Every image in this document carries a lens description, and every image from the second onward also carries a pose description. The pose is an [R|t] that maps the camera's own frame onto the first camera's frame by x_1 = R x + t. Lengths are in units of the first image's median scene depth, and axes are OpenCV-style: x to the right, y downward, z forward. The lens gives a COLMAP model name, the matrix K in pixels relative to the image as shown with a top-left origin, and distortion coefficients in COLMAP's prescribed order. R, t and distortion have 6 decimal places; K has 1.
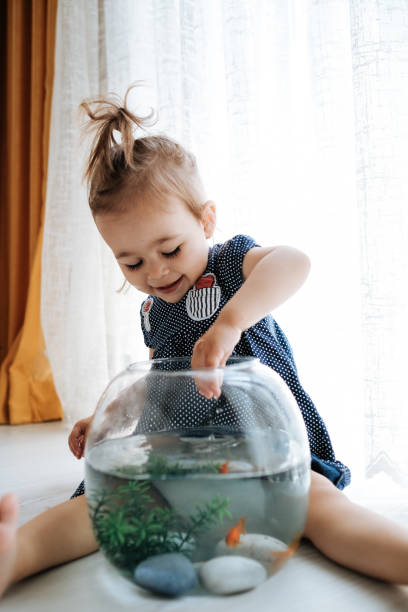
lens RADIAL K [[635.5, 0, 186.9], [0, 635.5, 295.7], [0, 0, 1]] dist [-0.014042, 0.000000]
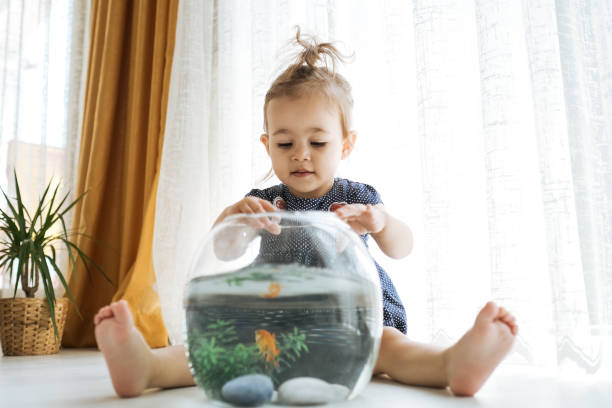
lens RADIAL K [[635.5, 0, 307.7], [0, 635.5, 199.7], [0, 0, 1]] dist [-0.014042, 0.000000]
pose [[0.999343, 0.022611, 0.028313, 0.011225], [-0.018075, 0.988324, -0.151294, 0.108858], [-0.031403, 0.150683, 0.988083, -0.133316]]
